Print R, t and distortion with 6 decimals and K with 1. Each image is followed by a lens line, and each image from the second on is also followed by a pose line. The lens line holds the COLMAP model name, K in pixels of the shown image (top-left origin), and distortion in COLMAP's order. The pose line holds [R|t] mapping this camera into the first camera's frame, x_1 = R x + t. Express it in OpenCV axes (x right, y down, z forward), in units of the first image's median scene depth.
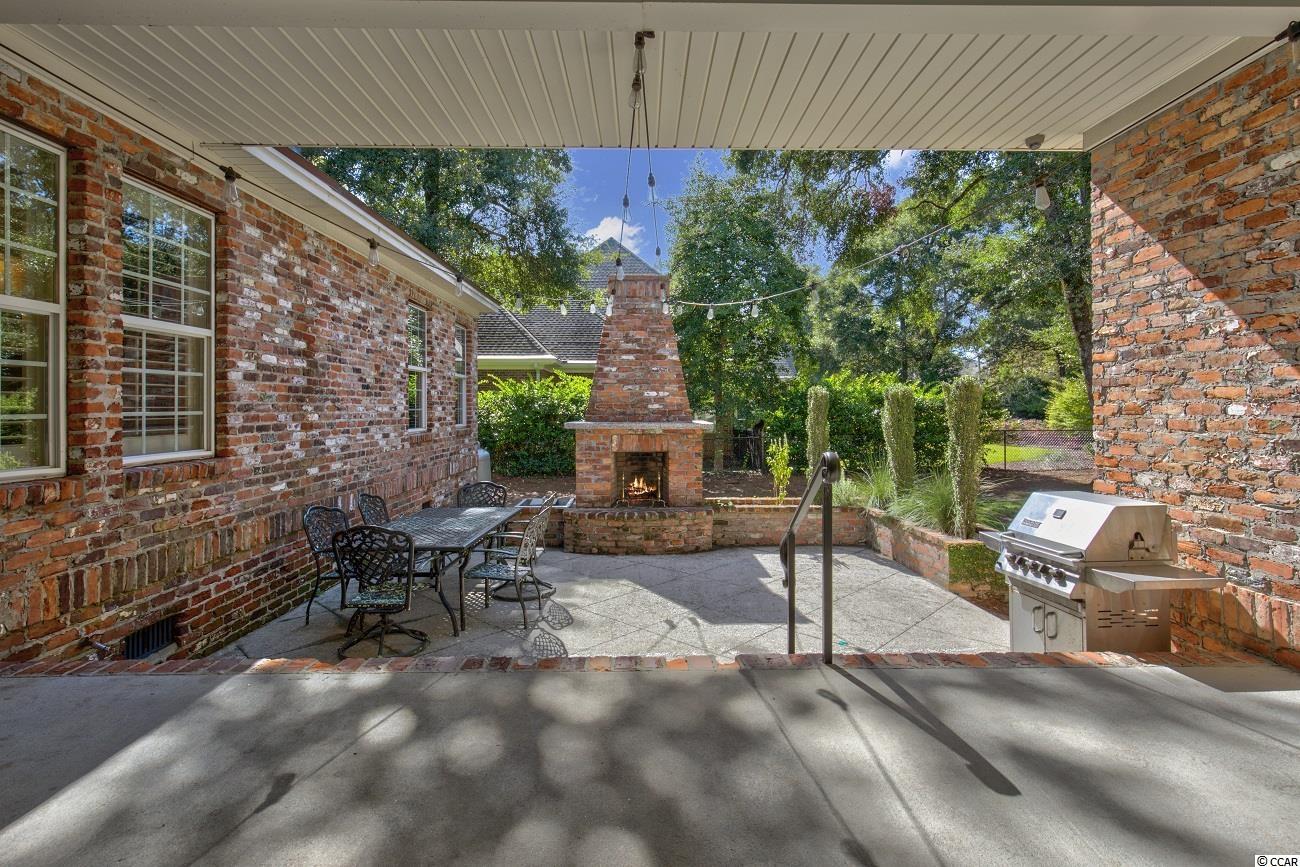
lens RADIAL K [[593.9, 0, 660.8], [0, 593.9, 403.6], [0, 0, 1]] dist [0.000209, 0.000058]
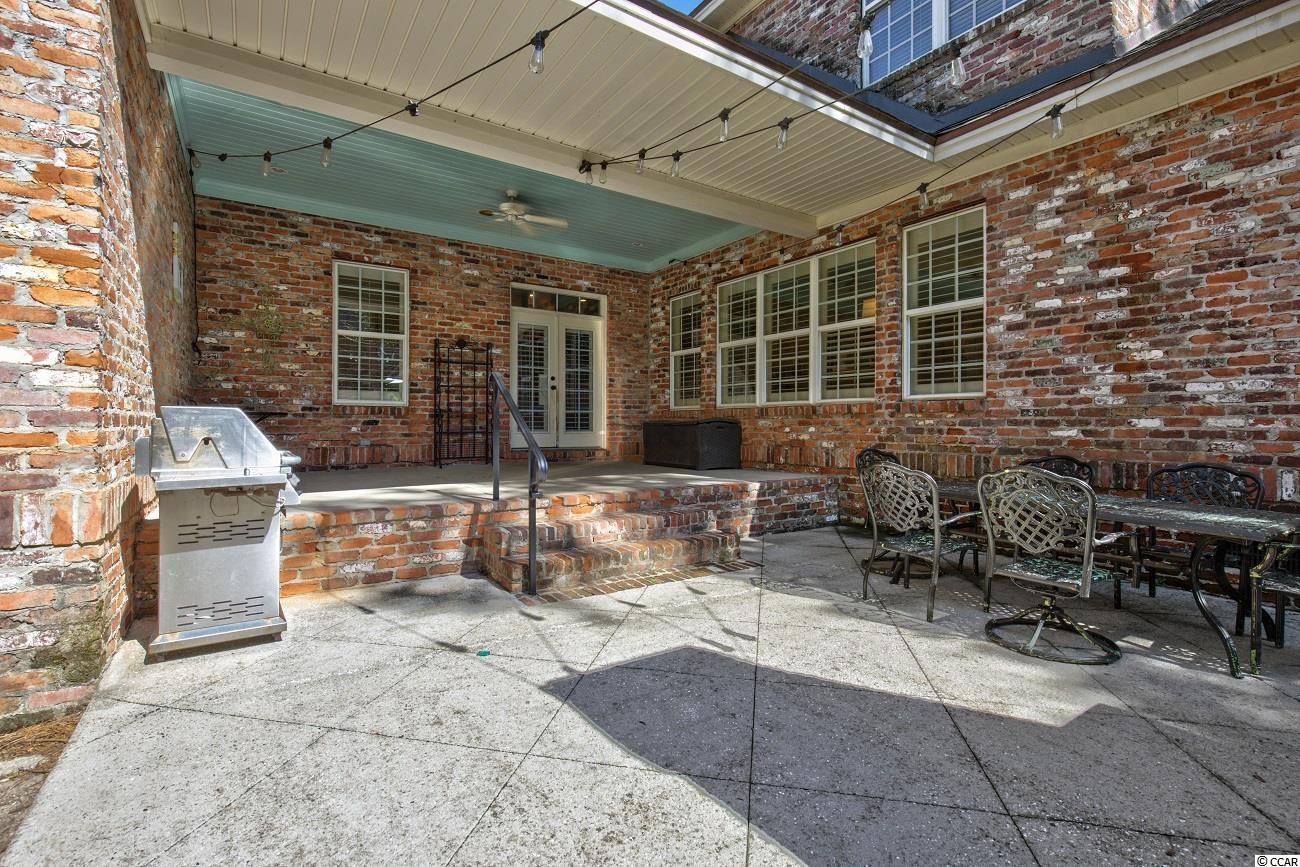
lens RADIAL K [[593.9, 0, 651.0], [0, 593.9, 430.3], [0, 0, 1]] dist [0.000209, 0.000058]
pose [[-0.844546, 0.000649, -0.535483, 0.449553], [-0.000788, 0.999997, 0.002455, 0.137579], [0.535483, 0.002496, -0.844542, 1.486090]]
